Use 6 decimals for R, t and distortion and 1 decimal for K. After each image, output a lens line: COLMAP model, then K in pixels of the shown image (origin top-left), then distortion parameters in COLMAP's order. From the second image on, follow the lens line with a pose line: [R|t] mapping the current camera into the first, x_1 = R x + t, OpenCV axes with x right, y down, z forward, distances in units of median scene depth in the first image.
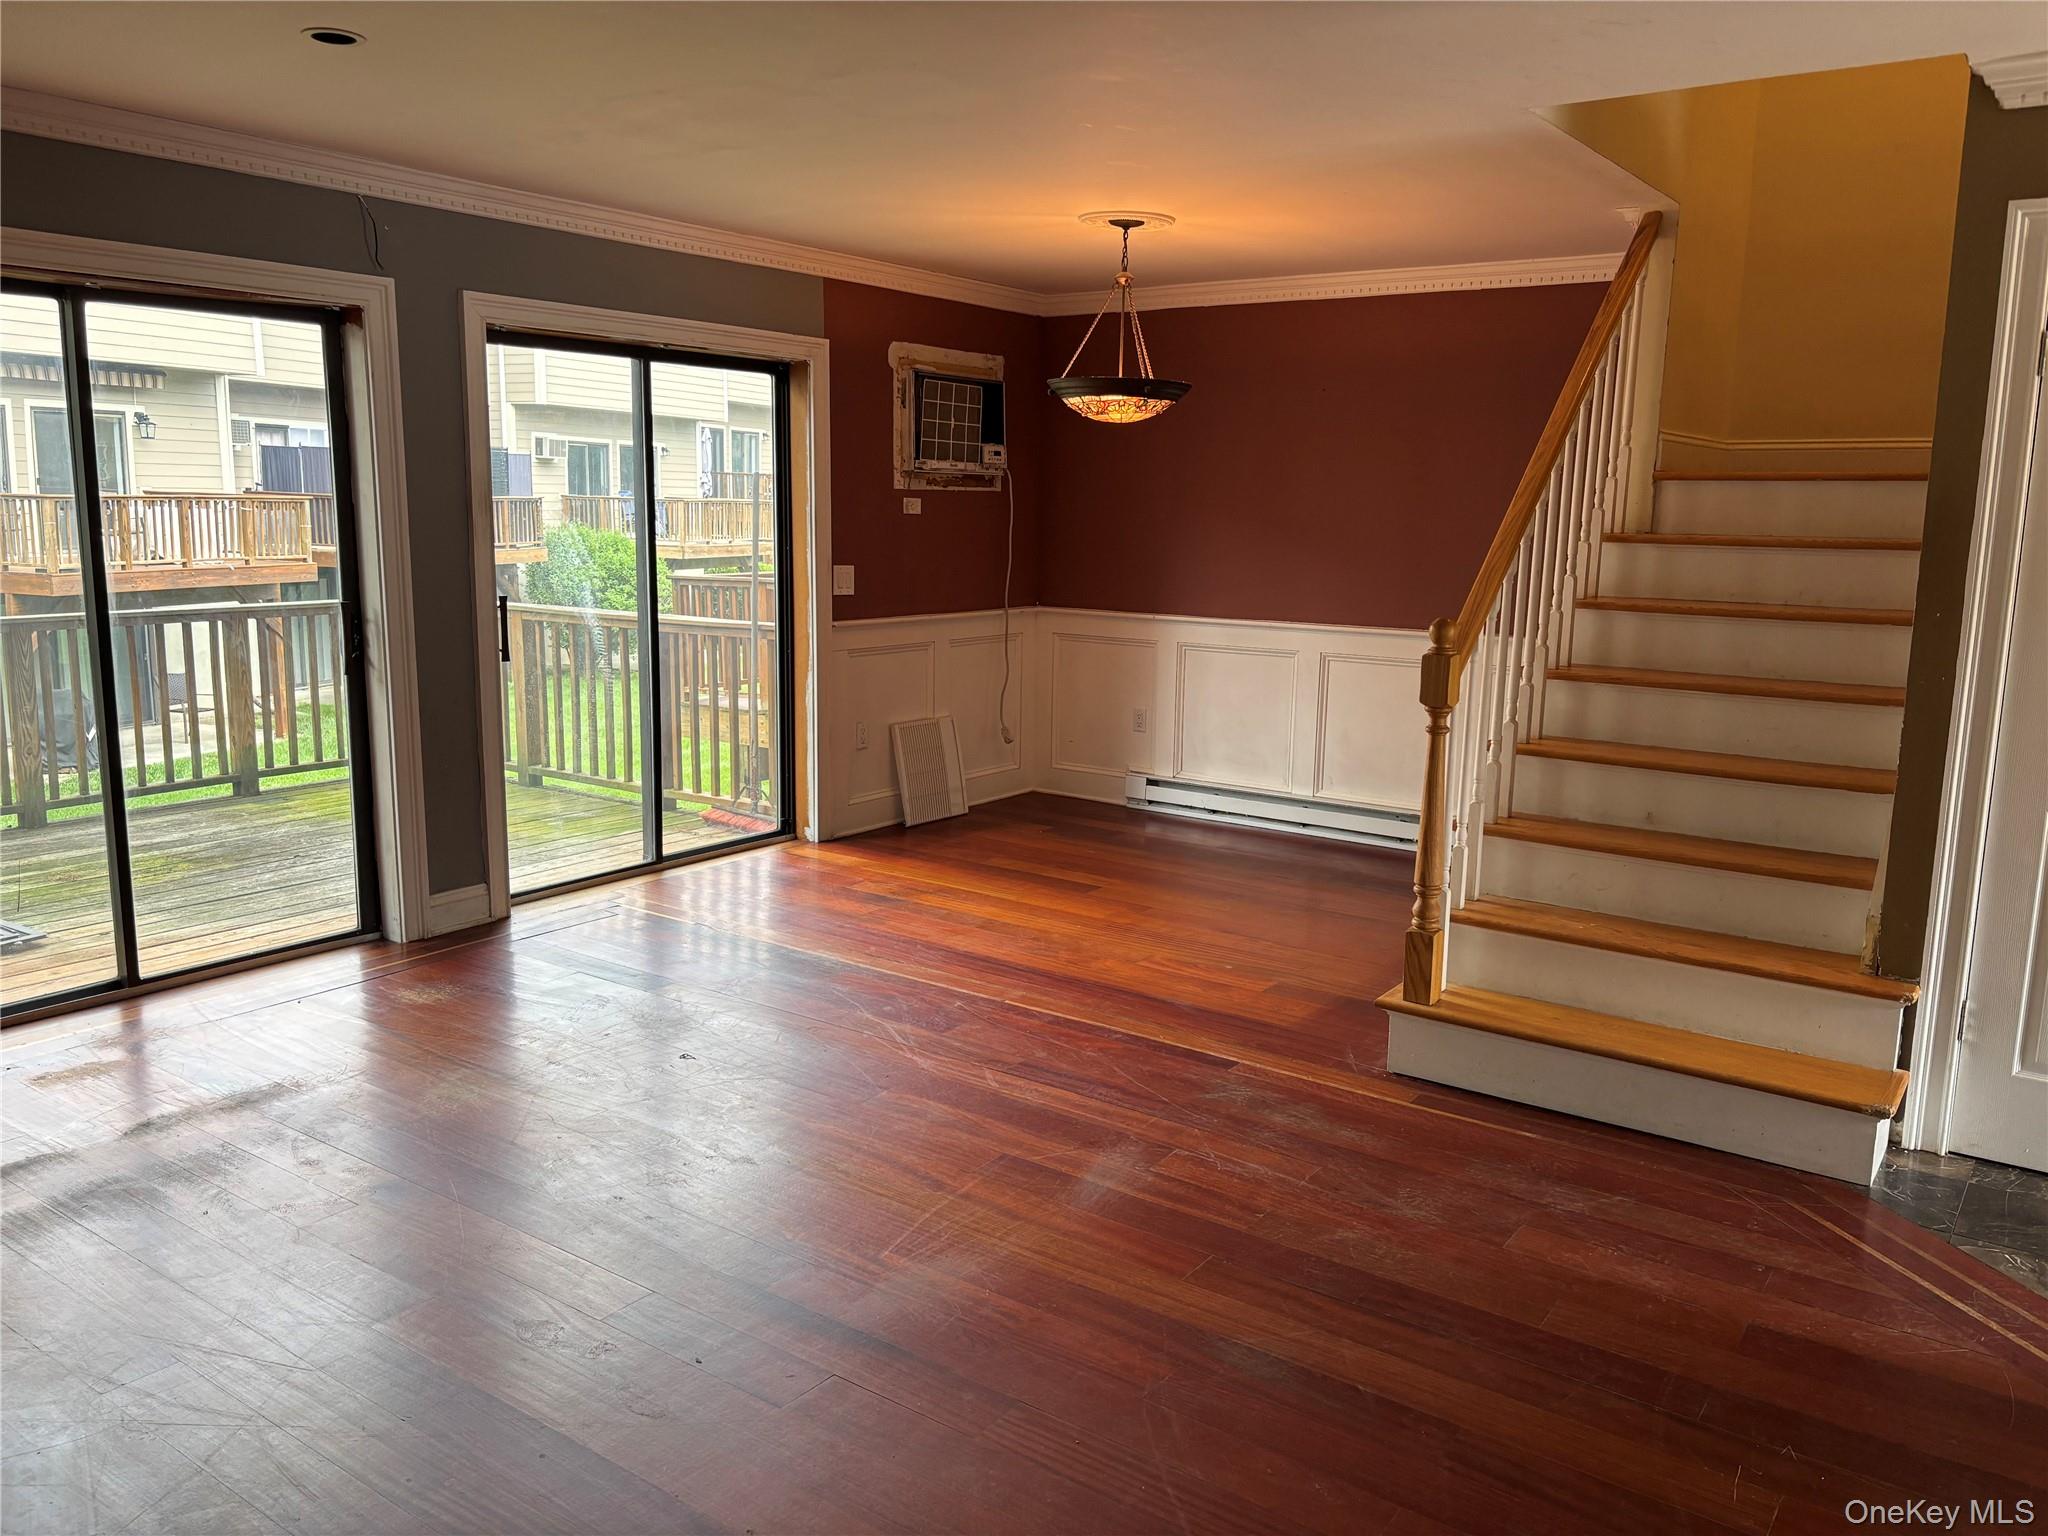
lens RADIAL K [[1565.2, 0, 1035.7], [0, 1565.2, 770.6], [0, 0, 1]] dist [0.107708, -0.144678]
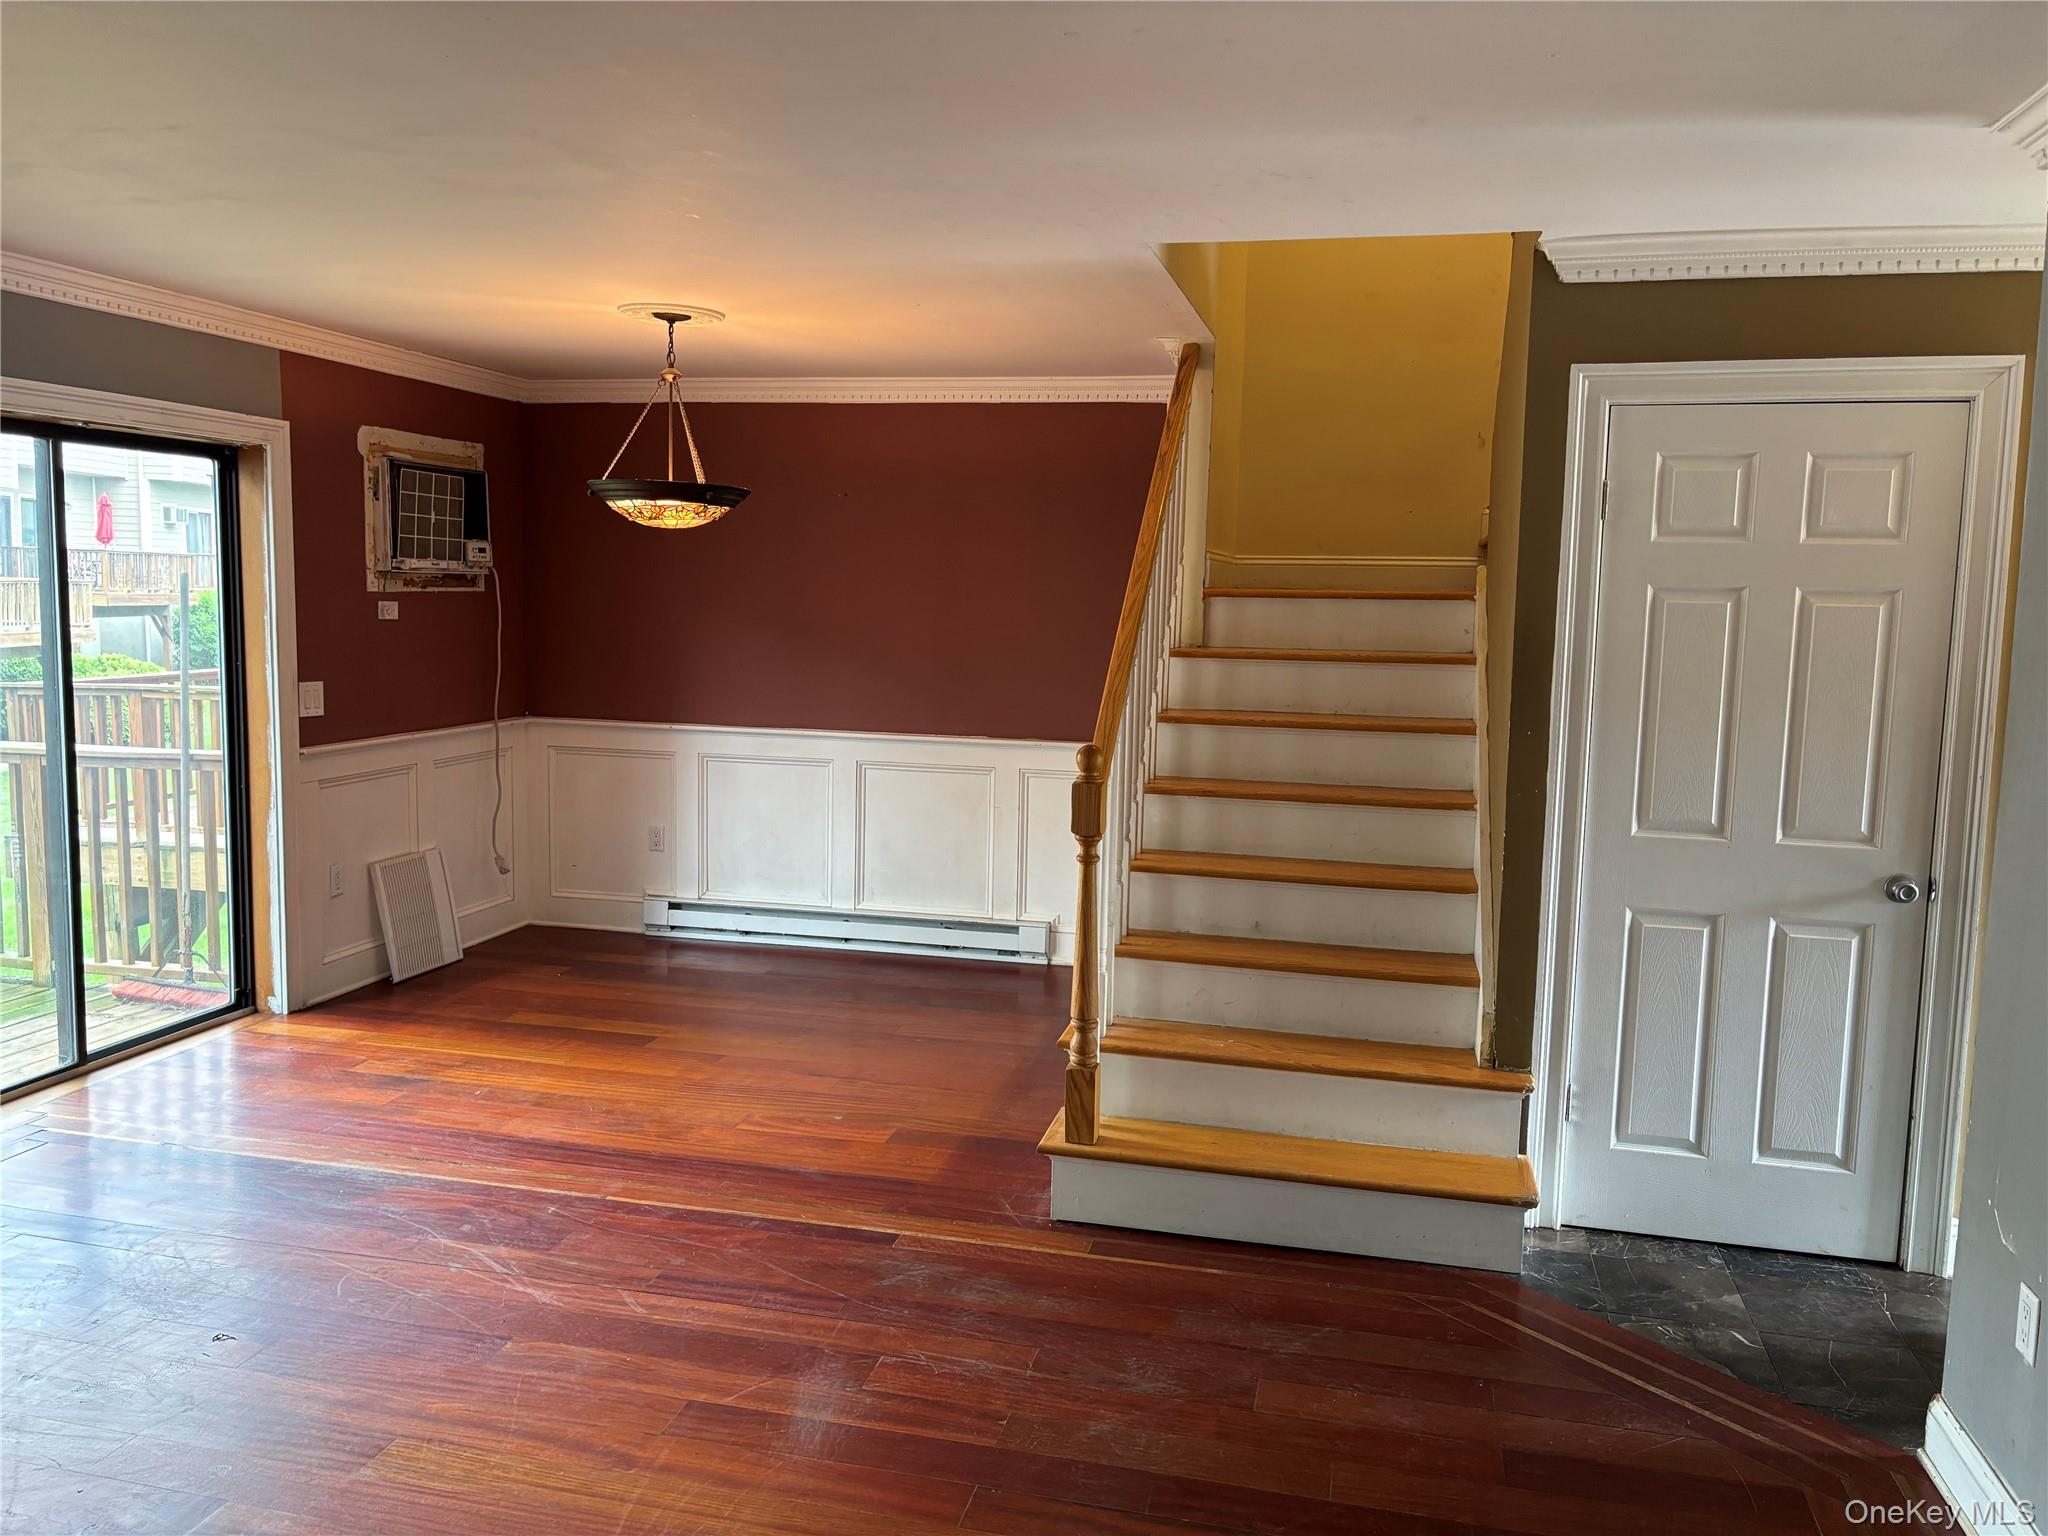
lens RADIAL K [[1587.8, 0, 1022.9], [0, 1587.8, 744.2], [0, 0, 1]] dist [0.044050, -0.043584]
pose [[0.926907, -0.037267, 0.373436, -0.117386], [0.060728, 0.996838, -0.051253, -0.039102], [-0.370345, 0.070185, 0.926239, 0.081344]]
